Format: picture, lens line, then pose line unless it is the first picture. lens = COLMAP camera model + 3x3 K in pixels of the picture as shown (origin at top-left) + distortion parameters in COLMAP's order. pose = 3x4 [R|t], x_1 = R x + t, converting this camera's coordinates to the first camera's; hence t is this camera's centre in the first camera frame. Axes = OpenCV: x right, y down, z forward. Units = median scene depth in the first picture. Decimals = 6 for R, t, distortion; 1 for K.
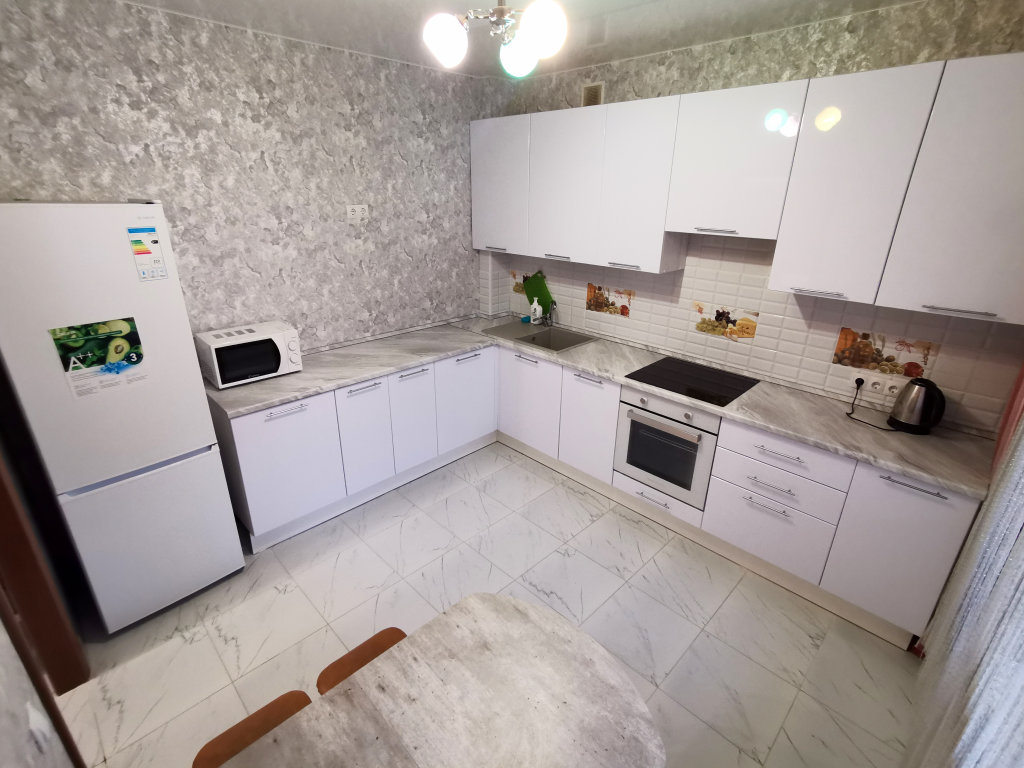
lens RADIAL K [[474.3, 0, 508.5], [0, 474.3, 380.4], [0, 0, 1]] dist [-0.011184, 0.014993]
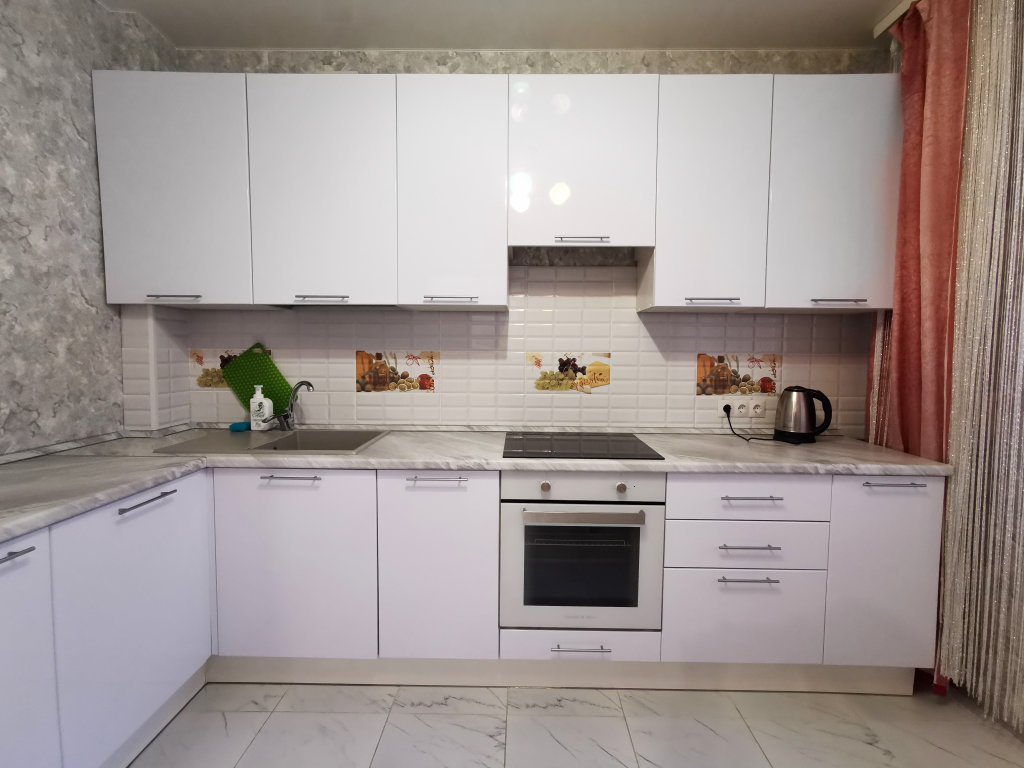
lens RADIAL K [[474.3, 0, 508.5], [0, 474.3, 380.4], [0, 0, 1]] dist [-0.011184, 0.014993]
pose [[0.717461, -0.048121, 0.694934, -0.162158], [0.258458, 0.944792, -0.201413, 0.021387], [-0.646876, 0.324117, 0.690289, 0.509684]]
